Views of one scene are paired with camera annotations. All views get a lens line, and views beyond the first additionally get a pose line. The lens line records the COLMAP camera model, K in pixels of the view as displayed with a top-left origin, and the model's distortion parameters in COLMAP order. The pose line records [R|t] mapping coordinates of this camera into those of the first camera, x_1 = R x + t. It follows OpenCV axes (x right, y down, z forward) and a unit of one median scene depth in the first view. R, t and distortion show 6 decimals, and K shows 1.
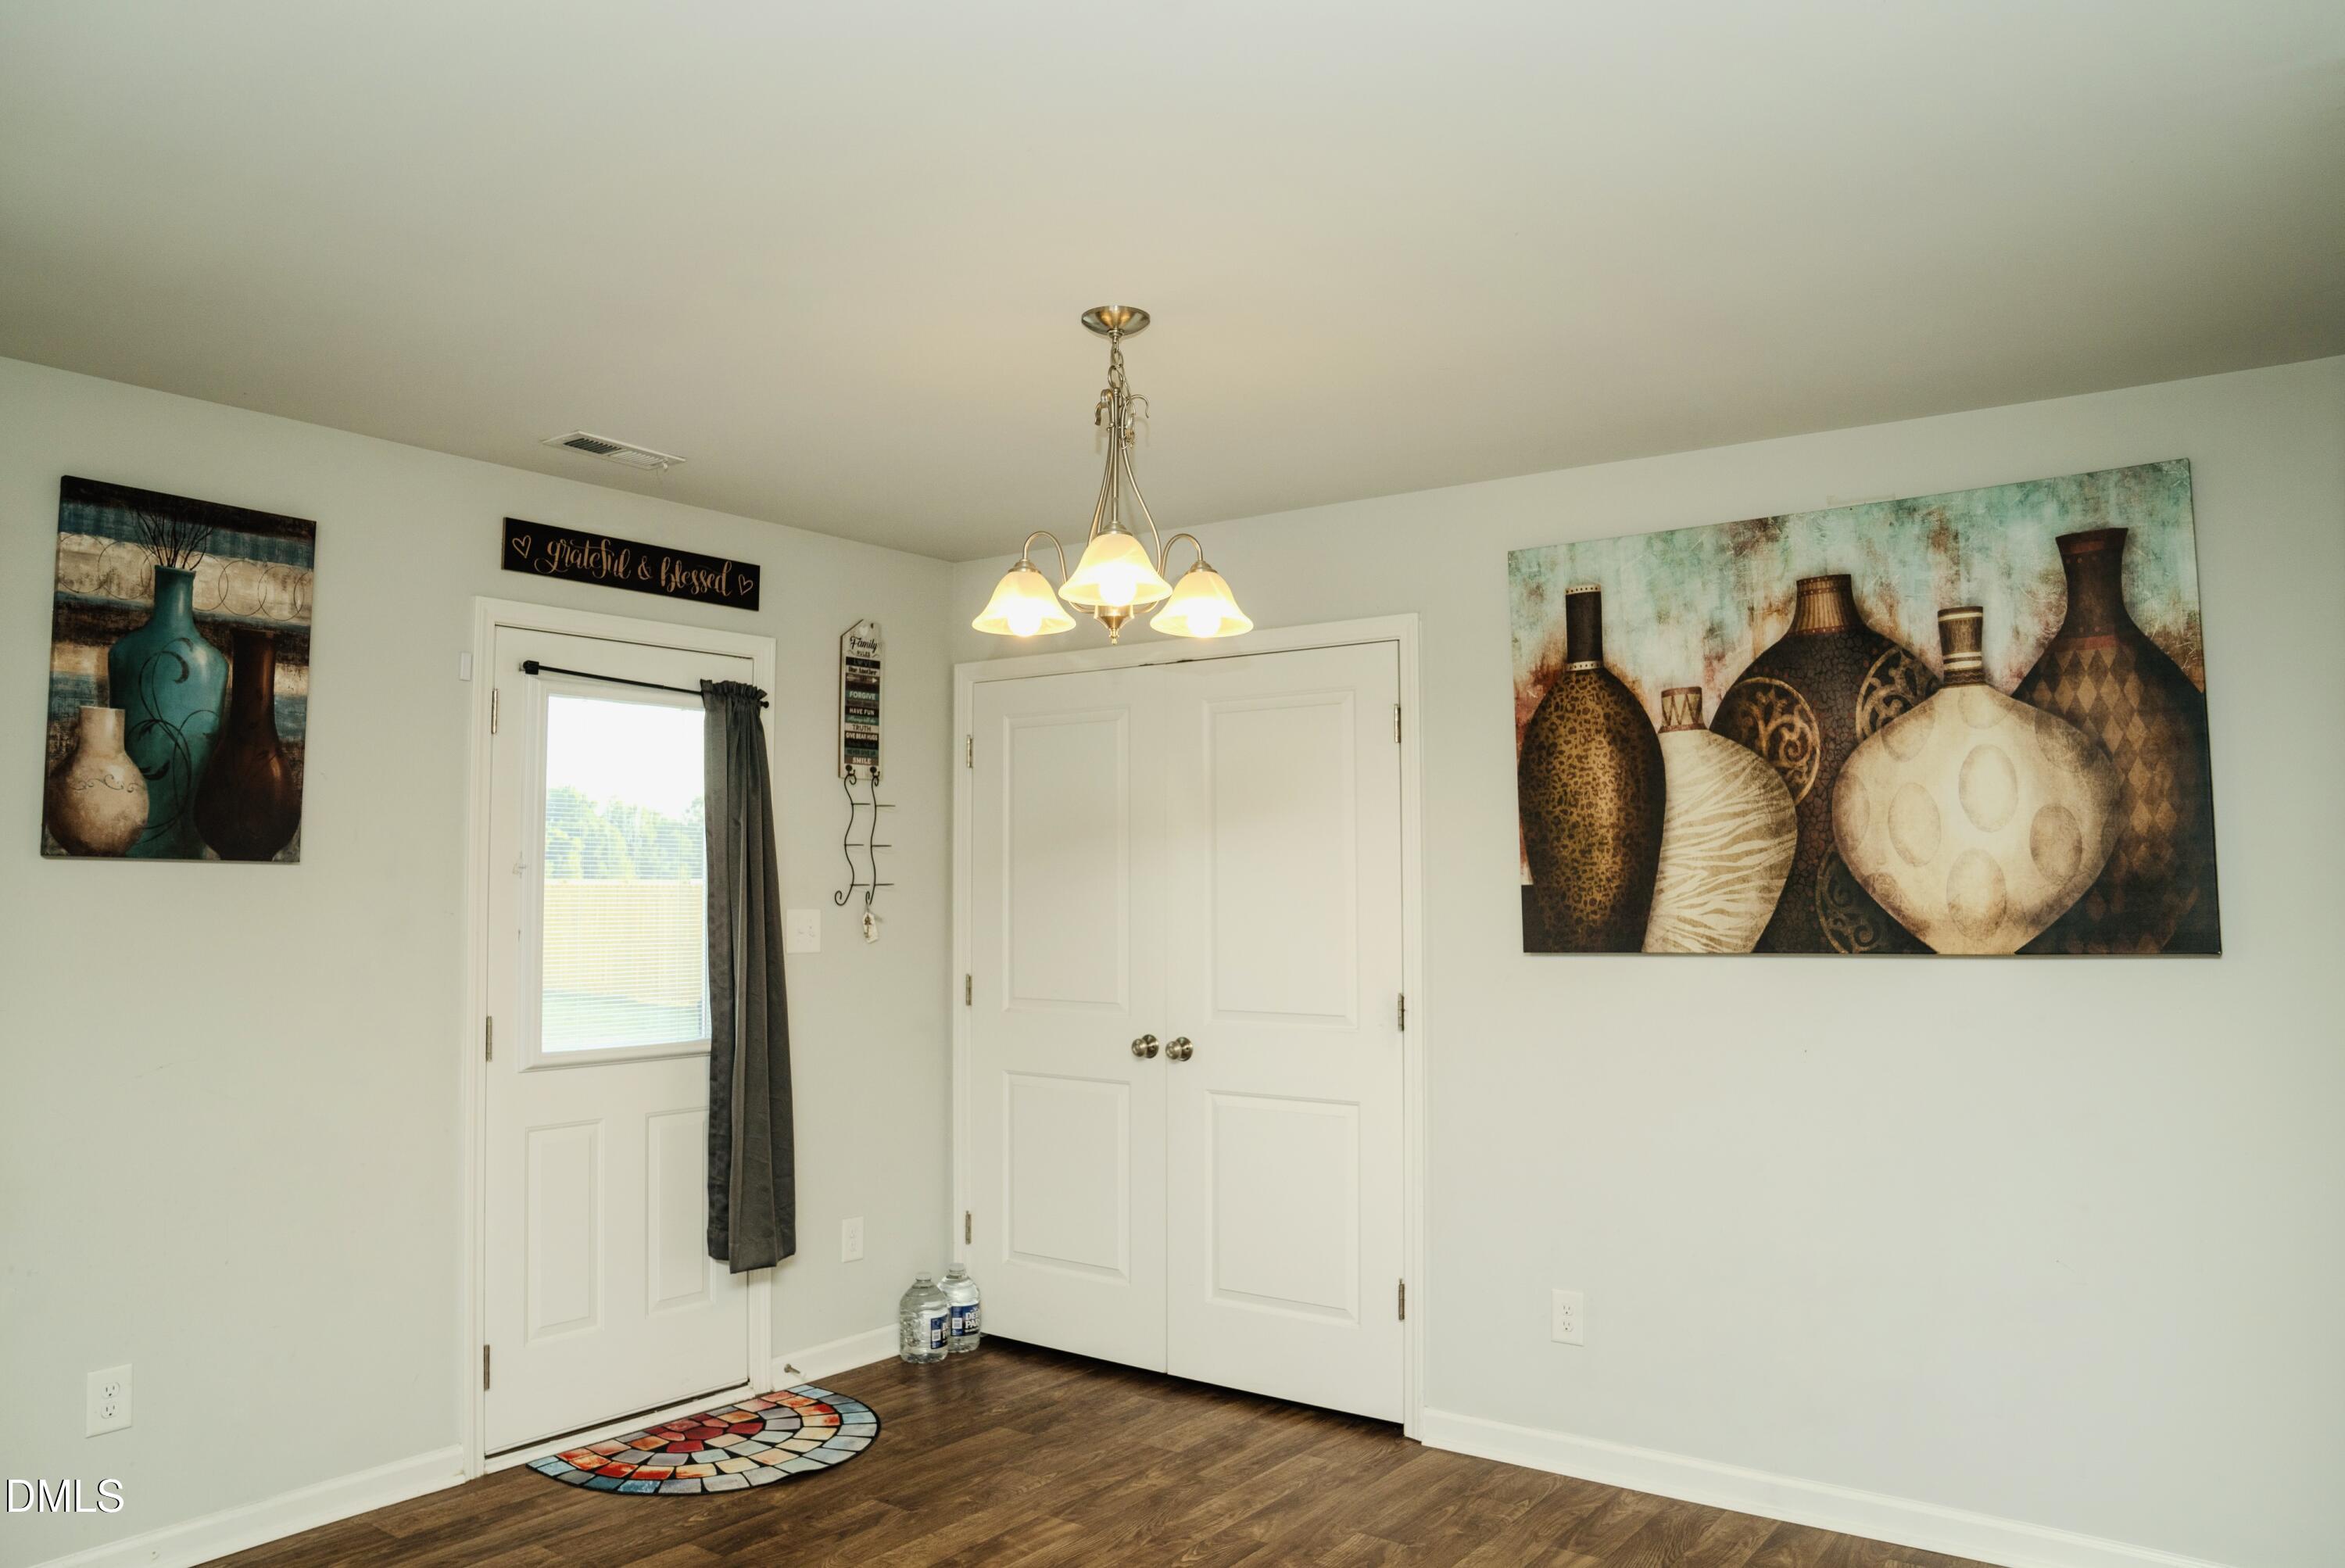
lens RADIAL K [[1693.1, 0, 1176.8], [0, 1693.1, 783.8], [0, 0, 1]] dist [-0.053098, 0.026190]
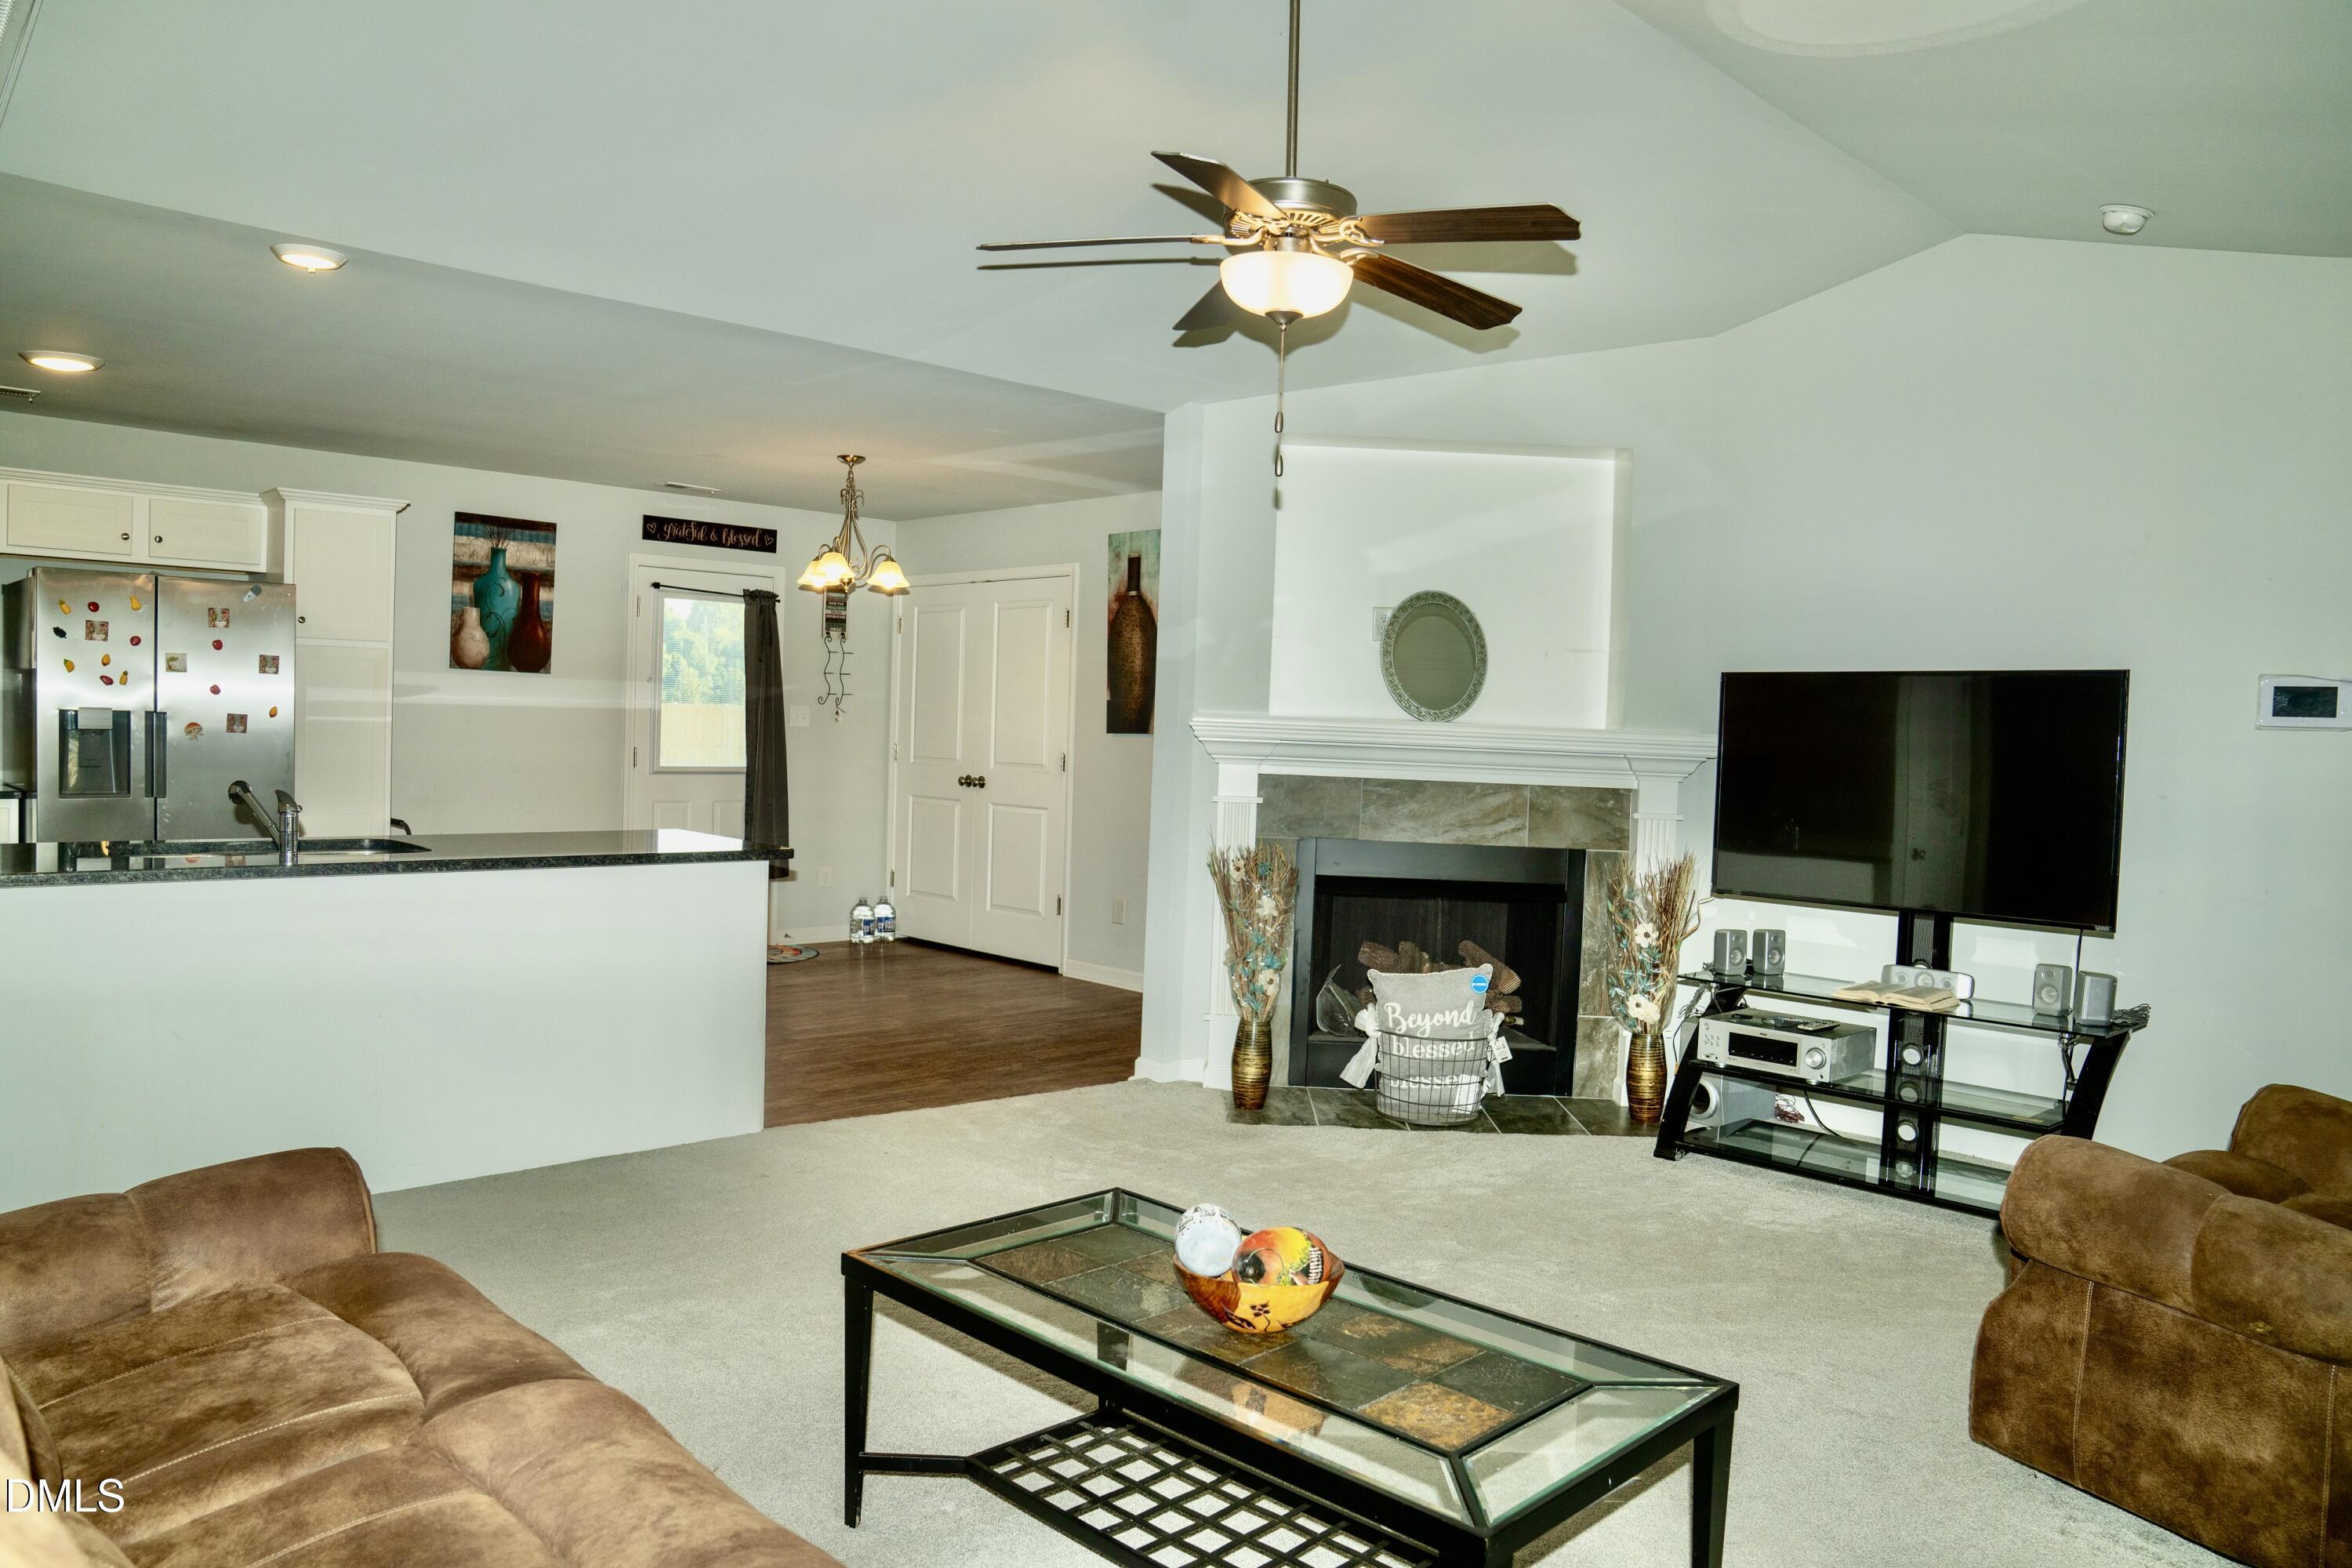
lens RADIAL K [[1643.5, 0, 1174.0], [0, 1643.5, 779.3], [0, 0, 1]] dist [-0.102029, 0.045031]
pose [[0.983835, 0.039687, -0.174623, 0.629889], [-0.023614, 0.995370, 0.093177, -0.031703], [0.177512, -0.087547, 0.980217, -0.922014]]
